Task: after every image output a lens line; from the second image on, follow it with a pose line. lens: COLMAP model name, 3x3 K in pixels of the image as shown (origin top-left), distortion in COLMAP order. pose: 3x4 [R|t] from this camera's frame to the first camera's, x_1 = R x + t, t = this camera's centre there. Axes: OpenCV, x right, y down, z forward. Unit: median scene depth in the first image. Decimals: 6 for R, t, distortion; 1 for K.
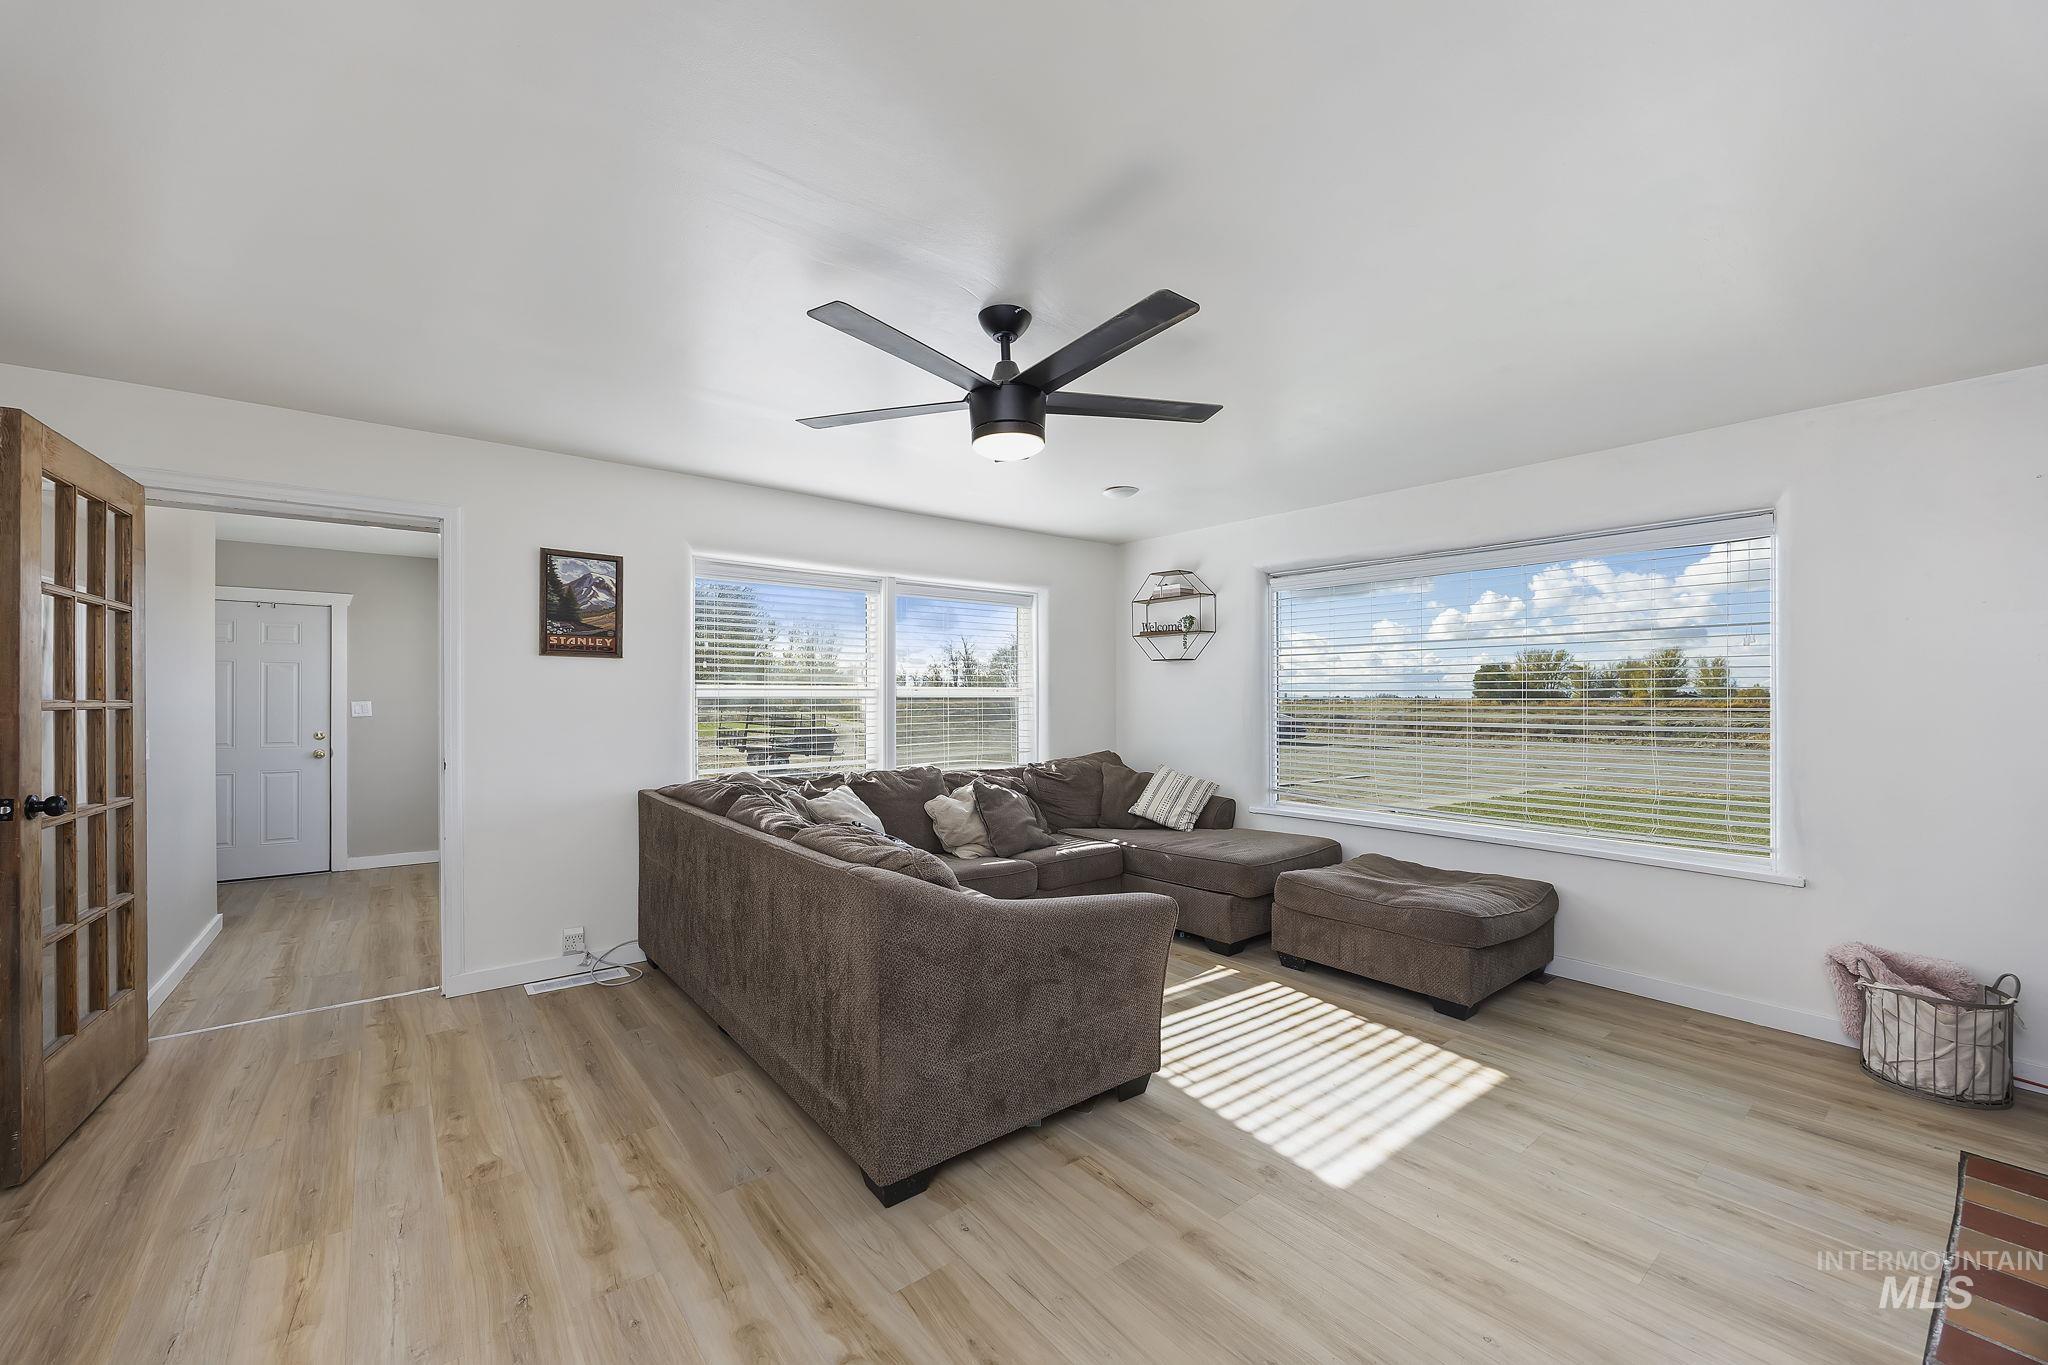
lens RADIAL K [[802.1, 0, 1018.0], [0, 802.1, 694.5], [0, 0, 1]] dist [0.003158, 0.000165]
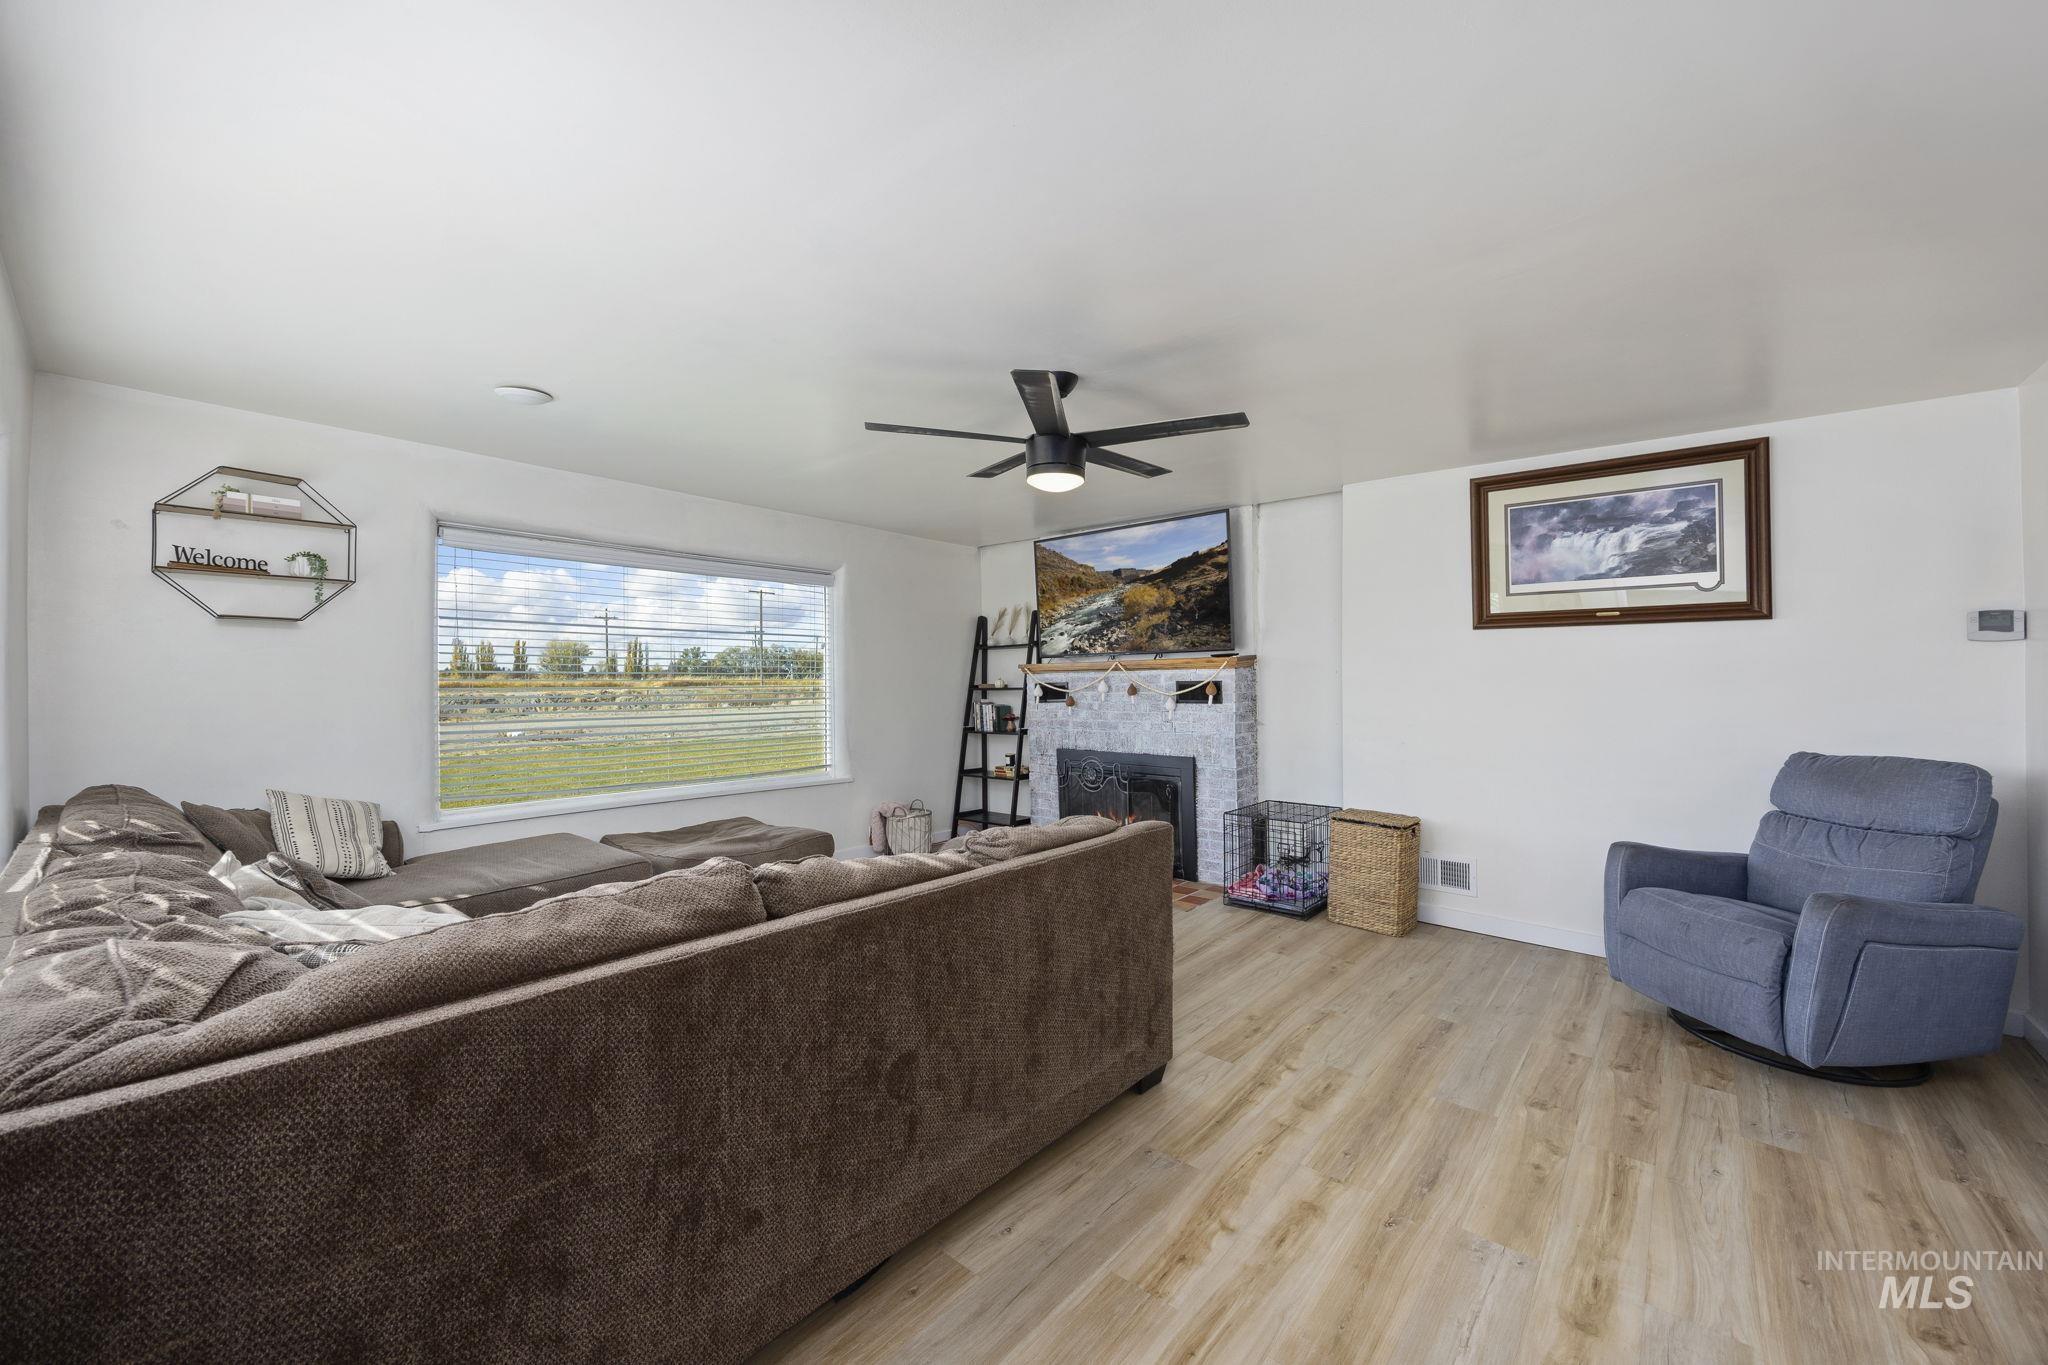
lens RADIAL K [[802.1, 0, 1028.7], [0, 802.1, 681.8], [0, 0, 1]] dist [0.003158, 0.000165]
pose [[-0.202158, -0.002127, 0.979351, -1.184688], [-0.000391, 0.999998, 0.002092, 0.004908], [-0.979353, 0.000040, -0.202158, 1.270458]]
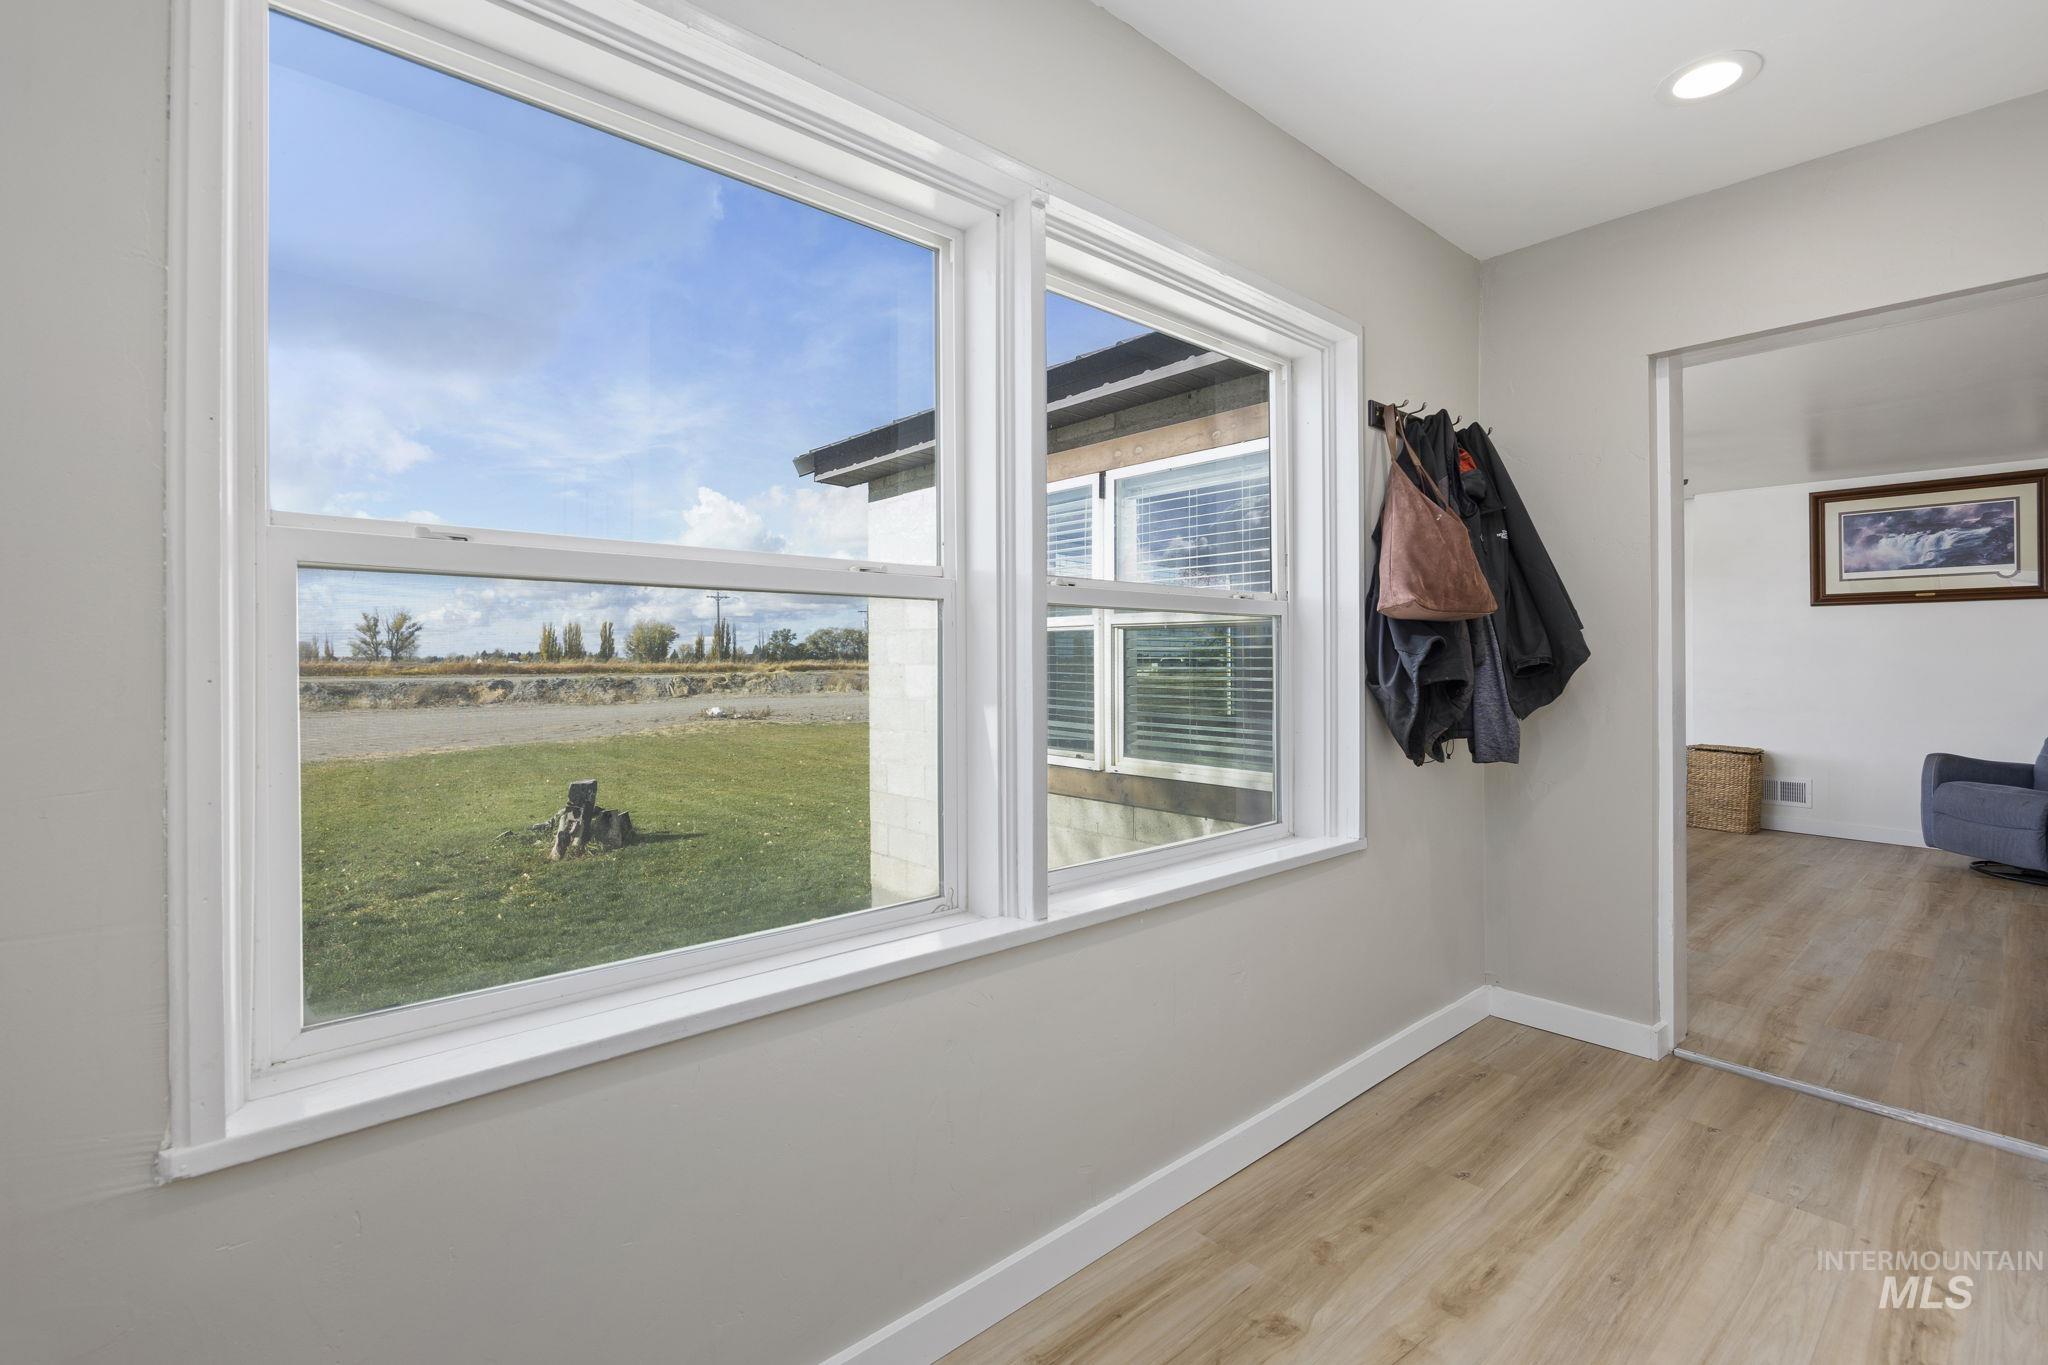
lens RADIAL K [[911.5, 0, 1035.9], [0, 911.5, 670.3], [0, 0, 1]] dist [-0.002221, 0.000337]
pose [[-0.057128, -0.005124, 0.998354, -2.186551], [-0.007014, 0.999964, 0.004731, 0.084604], [-0.998342, -0.006733, -0.057162, 2.376058]]
